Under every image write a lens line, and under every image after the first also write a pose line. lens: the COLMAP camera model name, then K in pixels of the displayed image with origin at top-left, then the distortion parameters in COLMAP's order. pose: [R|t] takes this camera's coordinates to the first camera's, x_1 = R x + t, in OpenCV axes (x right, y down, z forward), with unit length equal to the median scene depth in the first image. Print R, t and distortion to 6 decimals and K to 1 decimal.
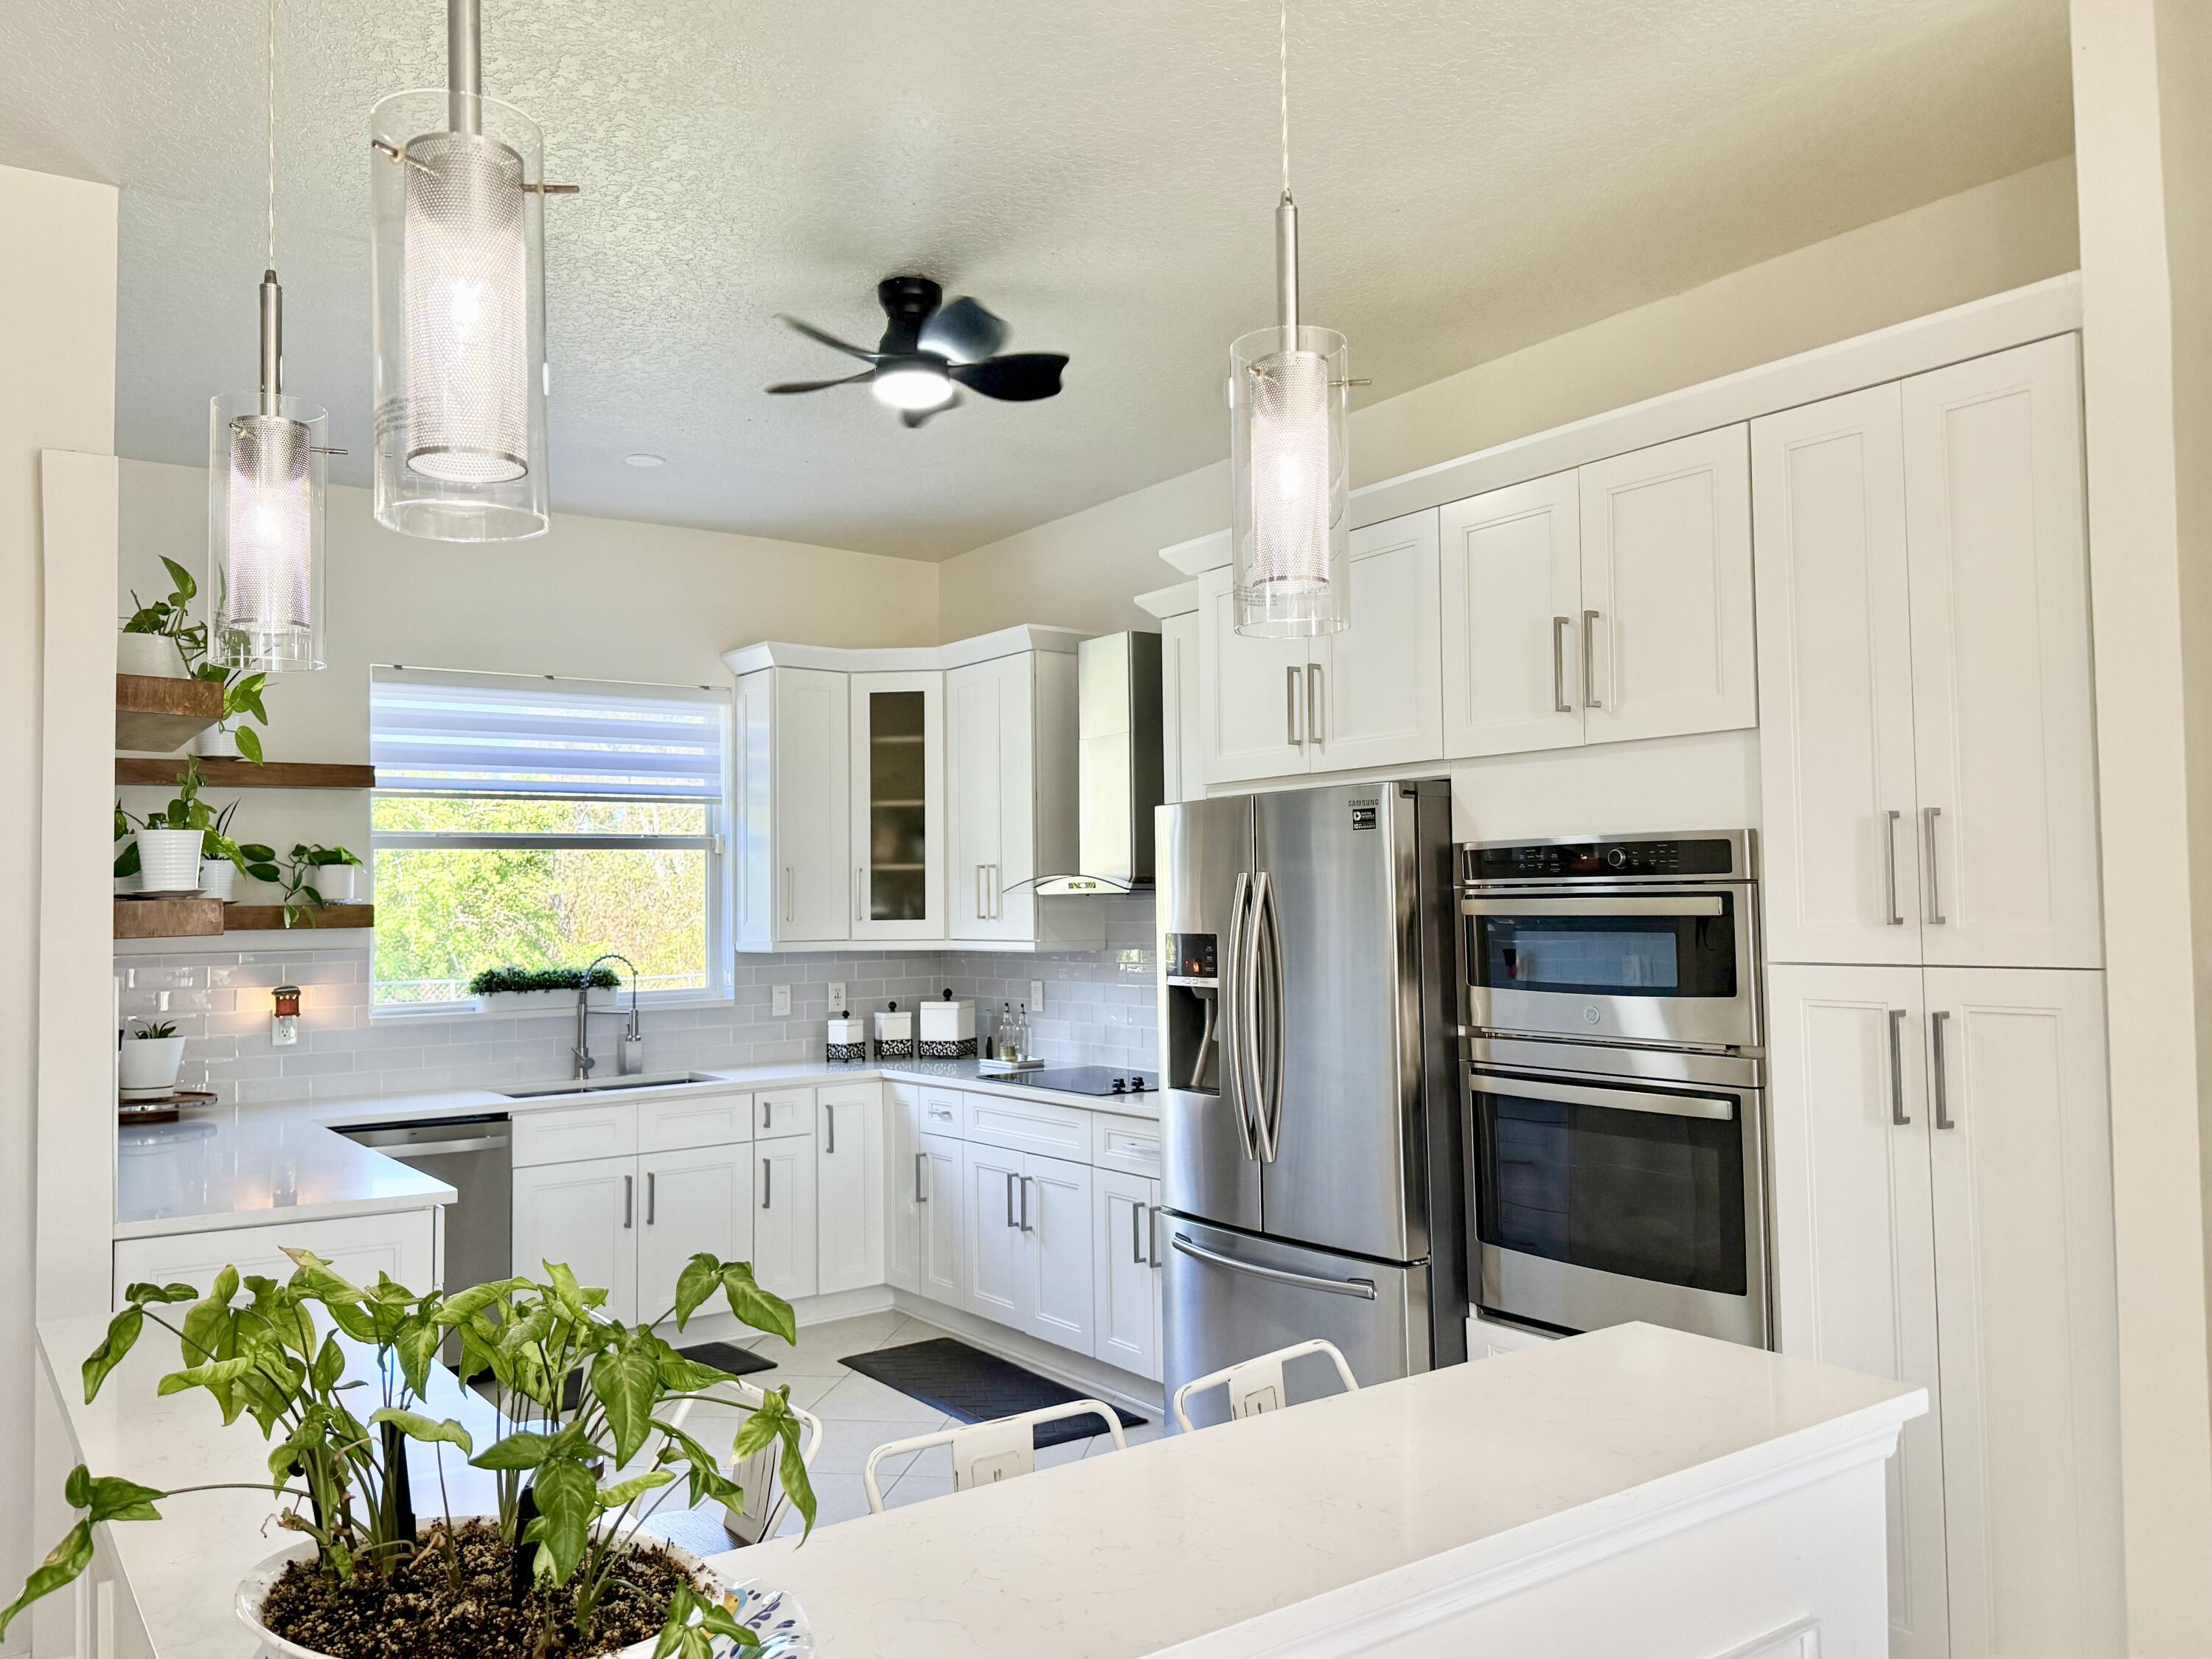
lens RADIAL K [[1675.7, 0, 1106.0], [0, 1675.7, 829.5], [0, 0, 1]] dist [0.147026, -0.228916]
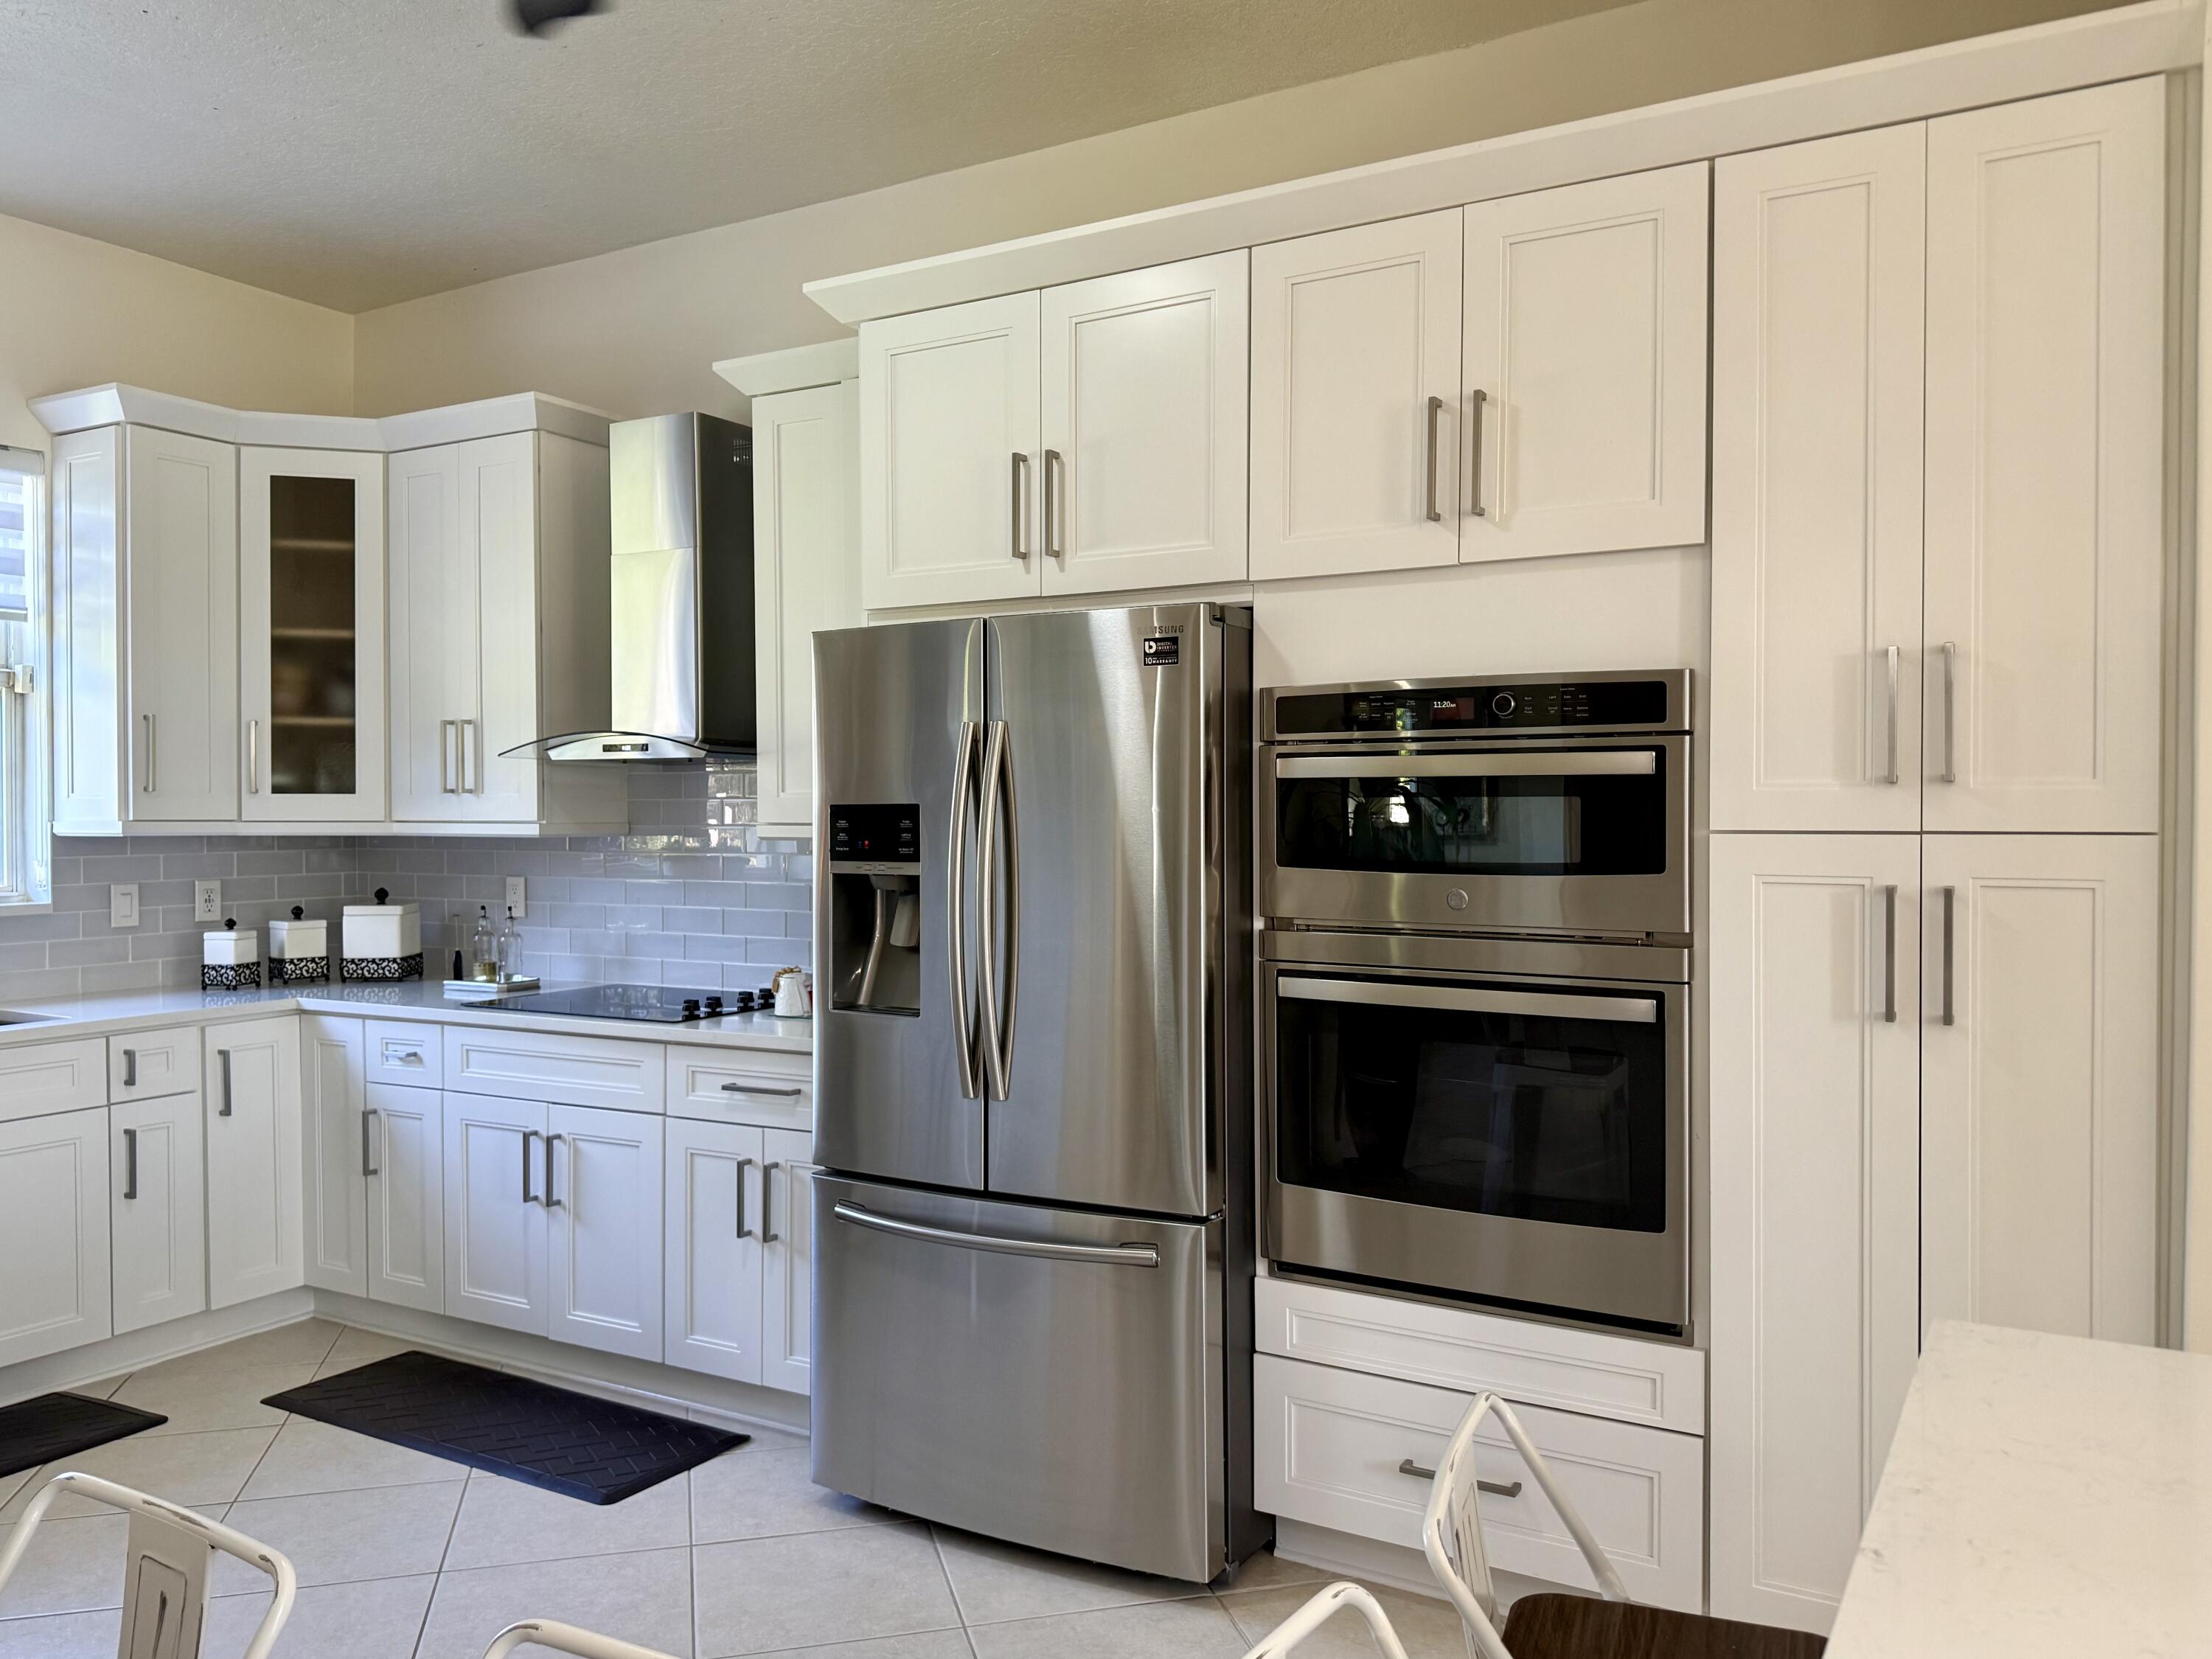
lens RADIAL K [[1675.7, 0, 1106.0], [0, 1675.7, 829.5], [0, 0, 1]] dist [0.147026, -0.228916]
pose [[0.915991, 0.008576, 0.401108, -0.116263], [-0.030118, 0.998420, 0.047431, 0.026052], [-0.400068, -0.055527, 0.914802, 0.202539]]
